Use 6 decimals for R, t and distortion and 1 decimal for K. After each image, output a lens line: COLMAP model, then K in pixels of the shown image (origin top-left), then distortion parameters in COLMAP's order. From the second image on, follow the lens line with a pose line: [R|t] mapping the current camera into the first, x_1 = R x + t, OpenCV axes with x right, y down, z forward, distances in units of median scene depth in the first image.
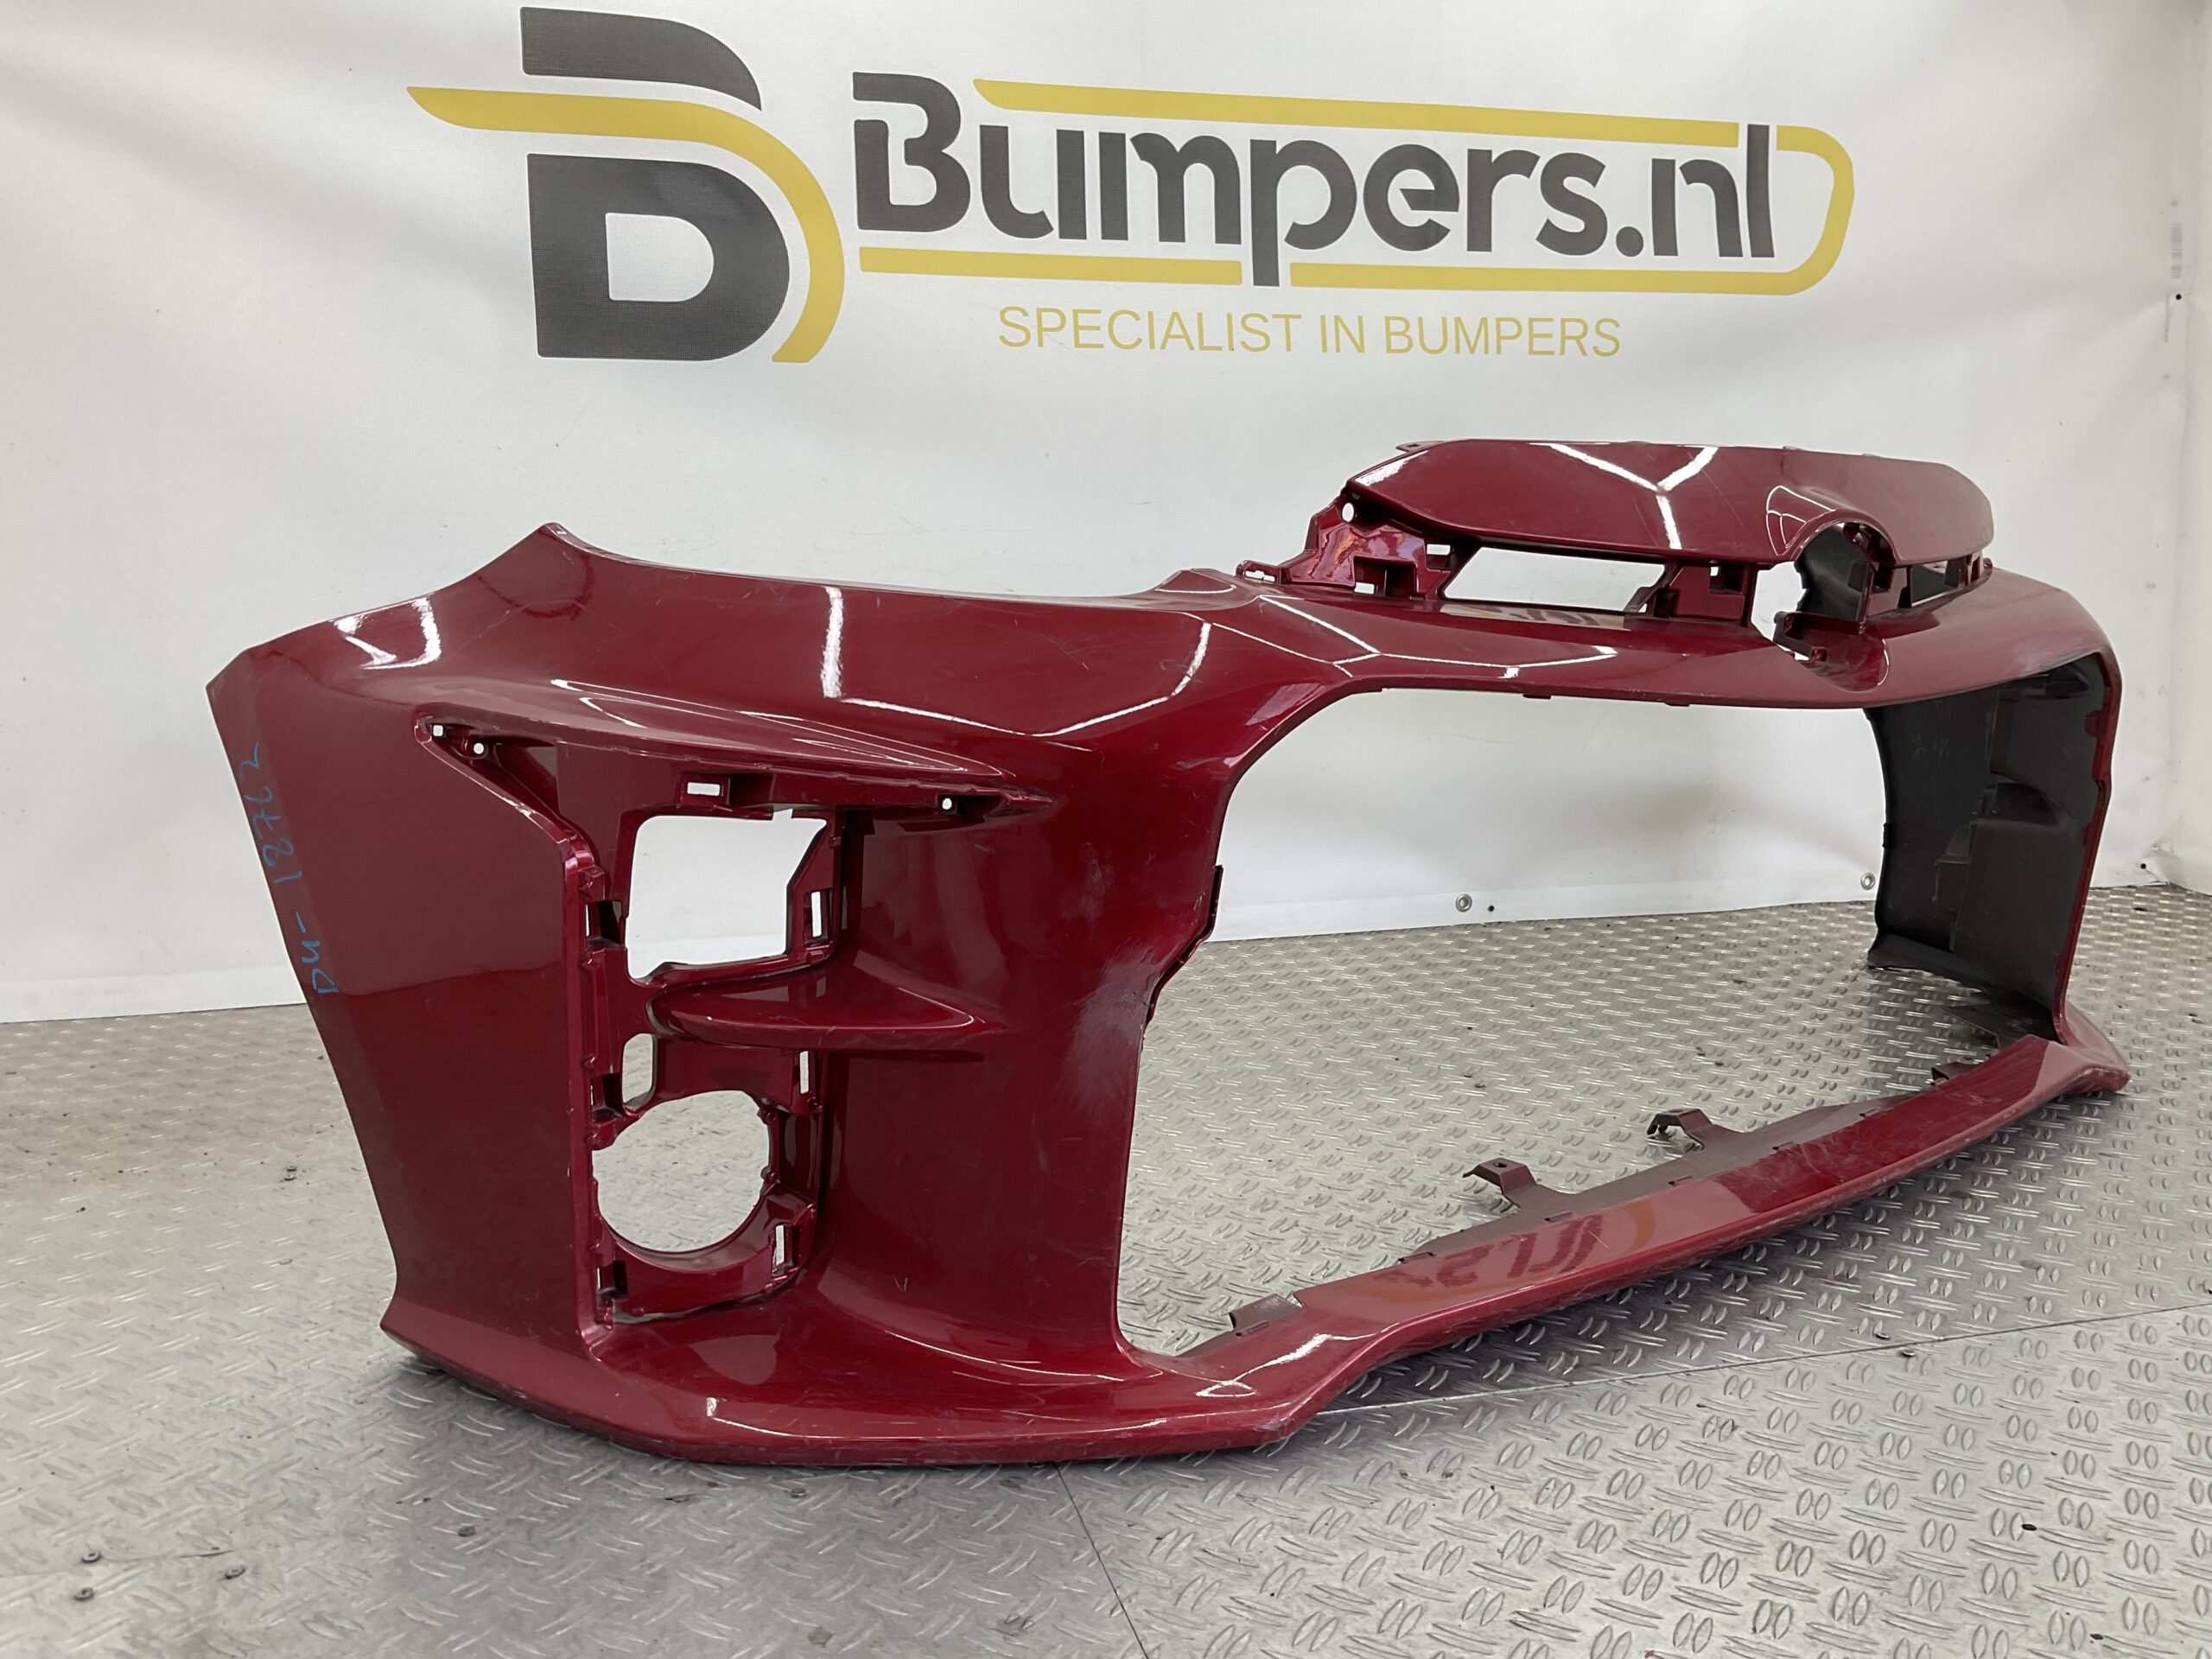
lens RADIAL K [[1844.5, 0, 1088.1], [0, 1844.5, 829.1], [0, 0, 1]] dist [0.055938, -0.095773]
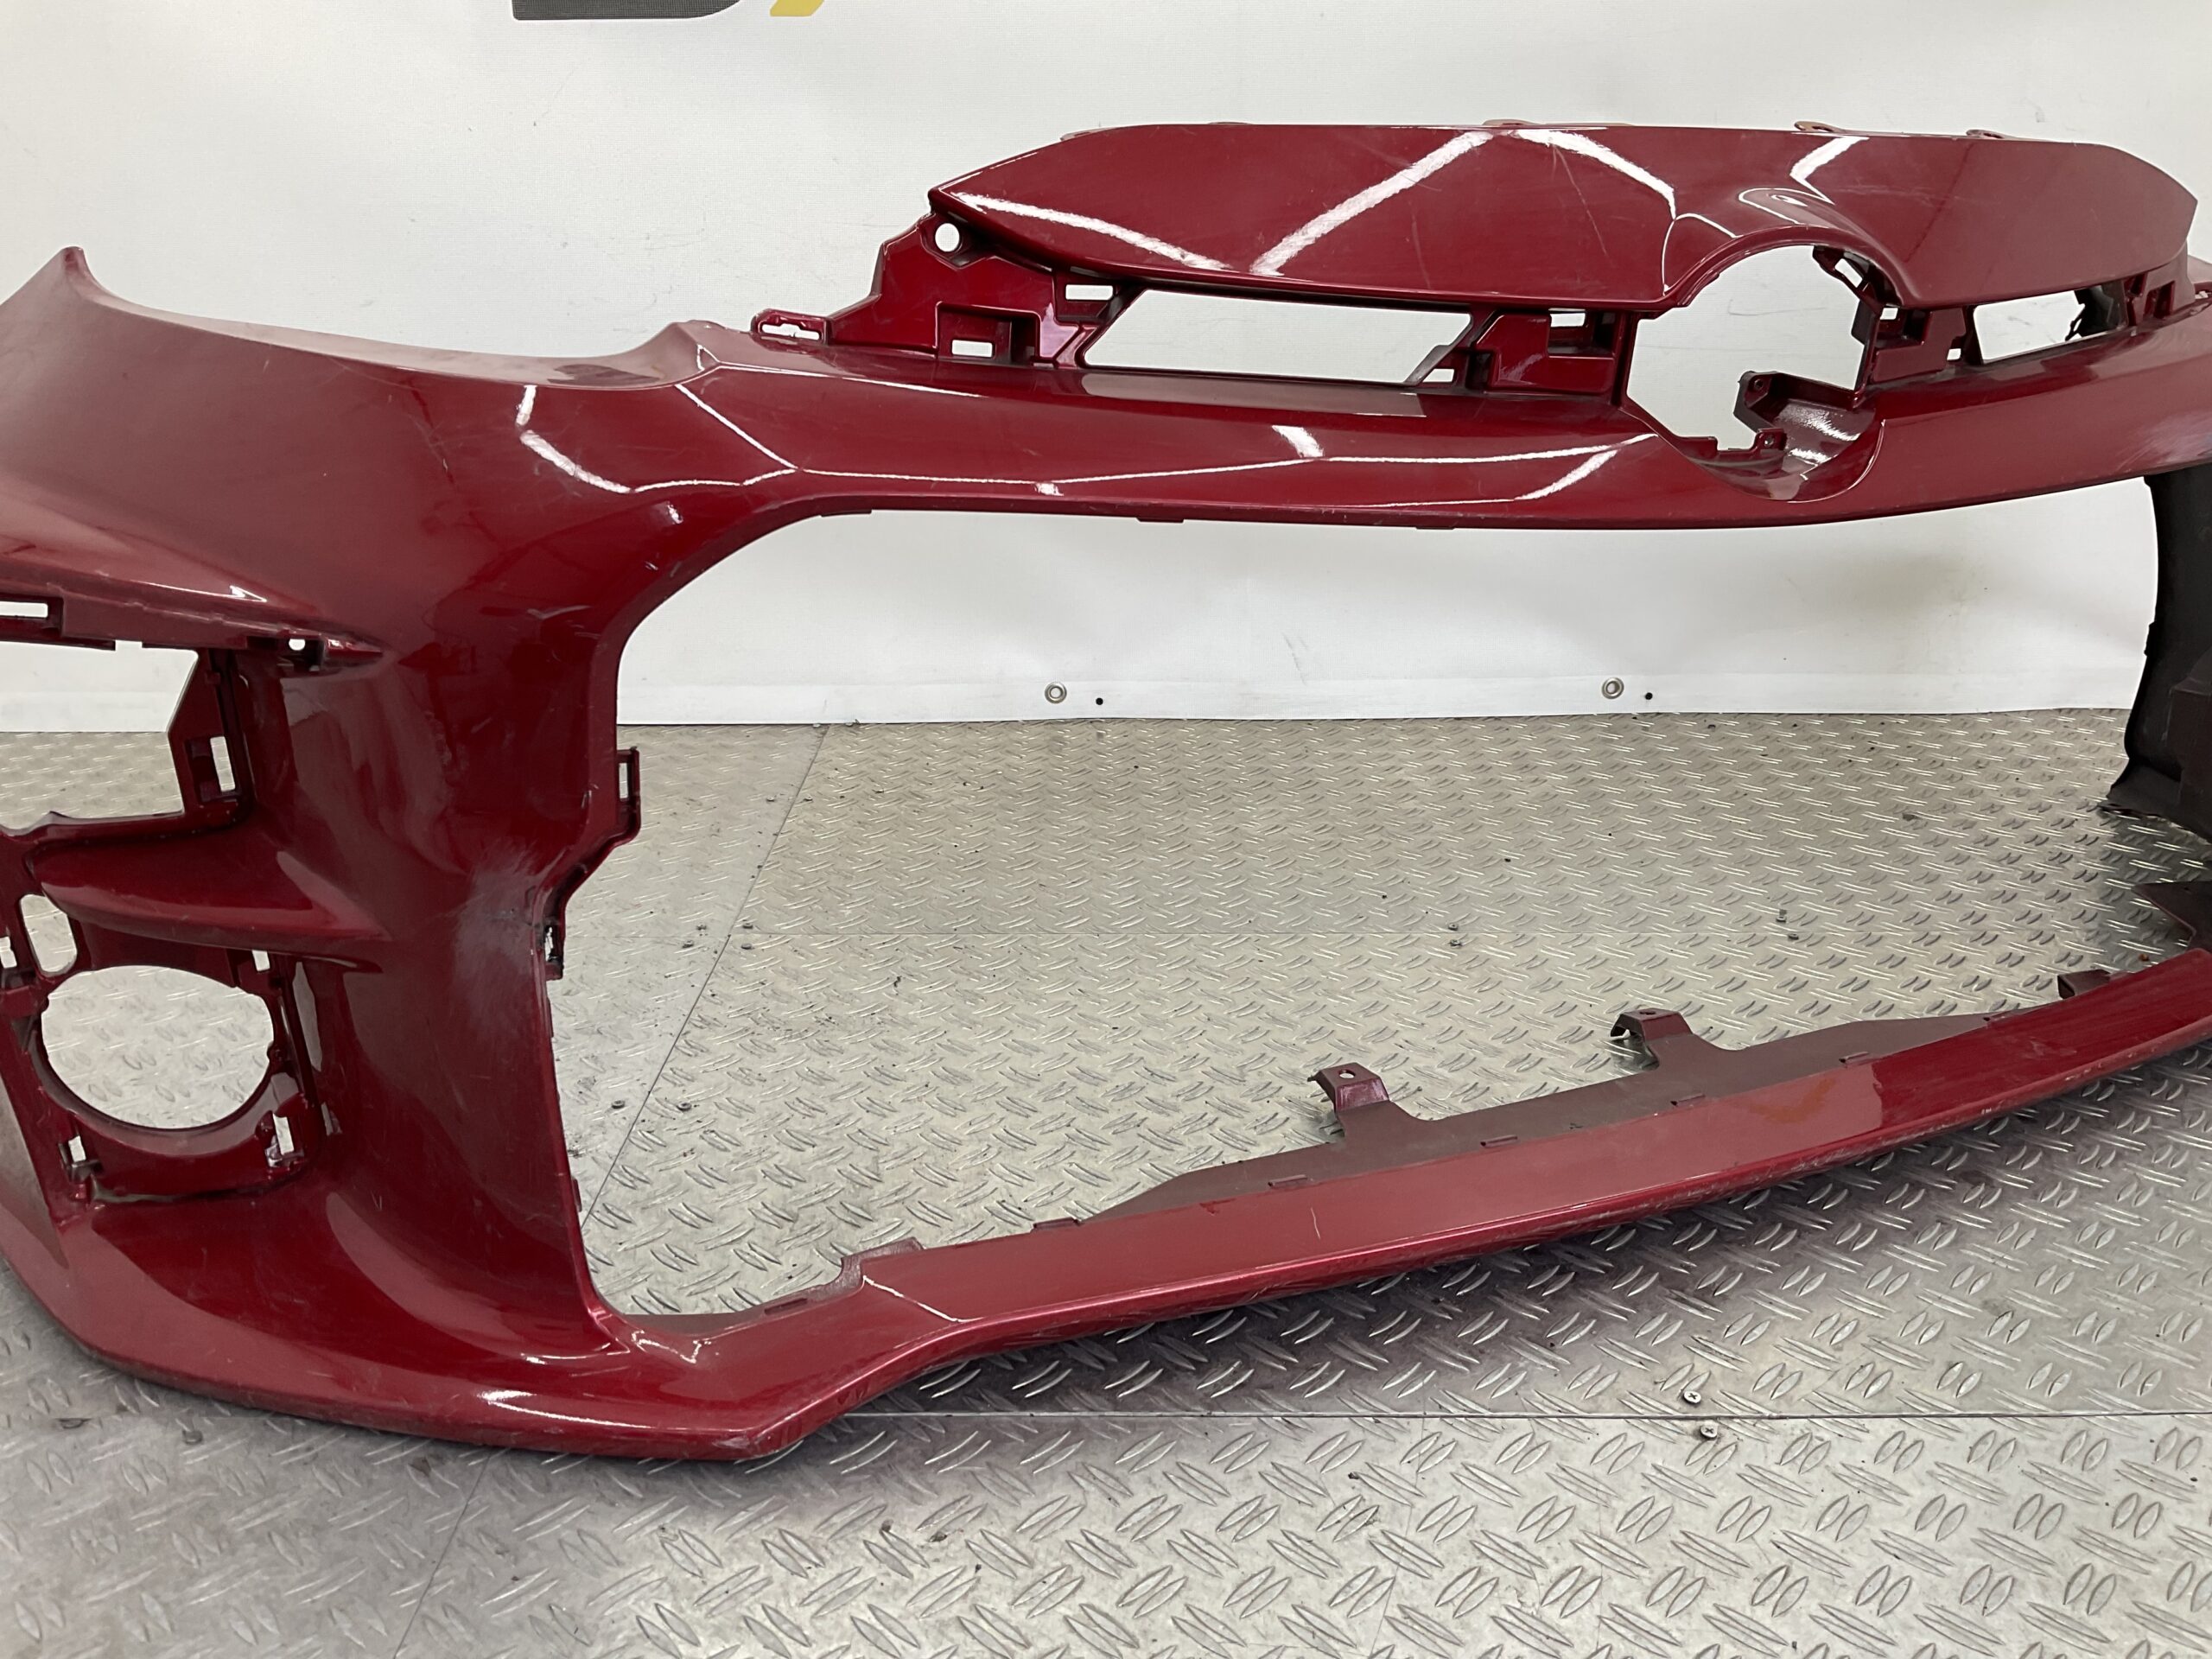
lens RADIAL K [[1827.8, 0, 1087.3], [0, 1827.8, 838.0], [0, 0, 1]] dist [0.038327, -0.069279]
pose [[0.967494, 0.079412, -0.240104, 0.409496], [-0.035692, 0.982793, 0.181228, -0.080329], [0.250364, -0.166767, 0.953681, 0.327499]]
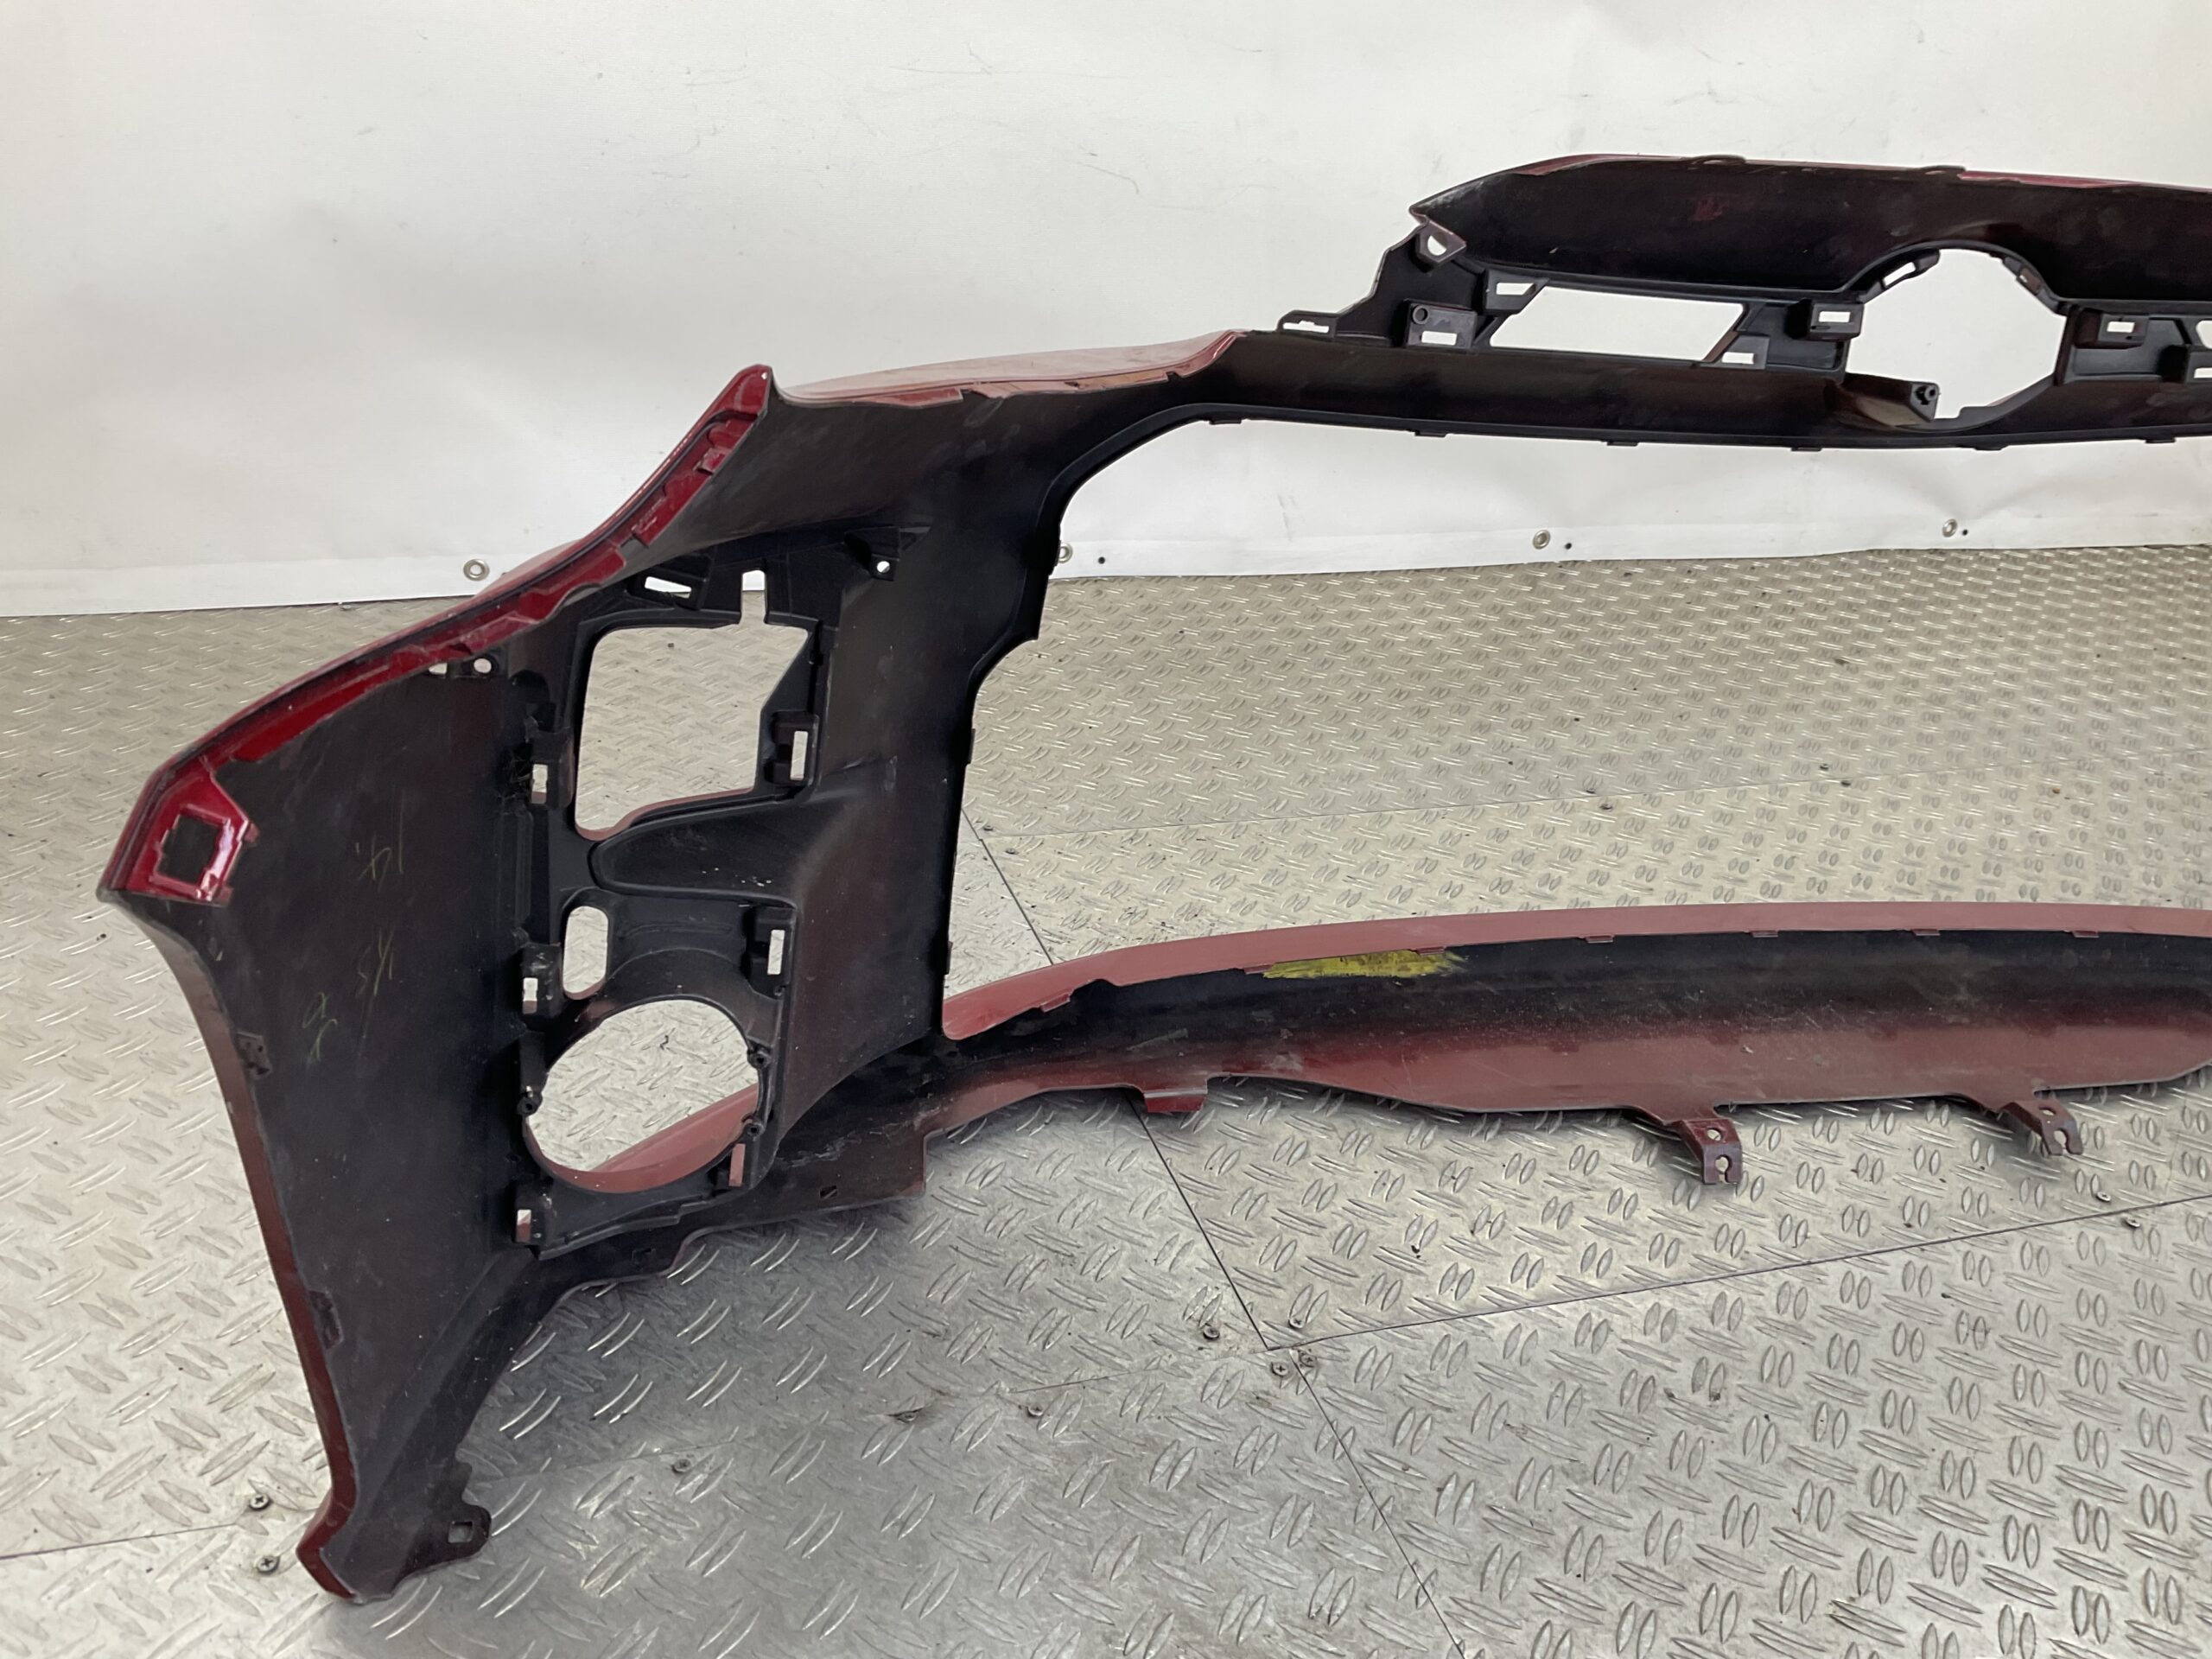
lens RADIAL K [[1844.5, 0, 1092.2], [0, 1844.5, 831.5], [0, 0, 1]] dist [0.055938, -0.095773]
pose [[0.995359, 0.046157, 0.084441, -0.210536], [-0.069124, 0.953409, 0.293656, -0.177610], [-0.066952, -0.298130, 0.952174, 0.206998]]
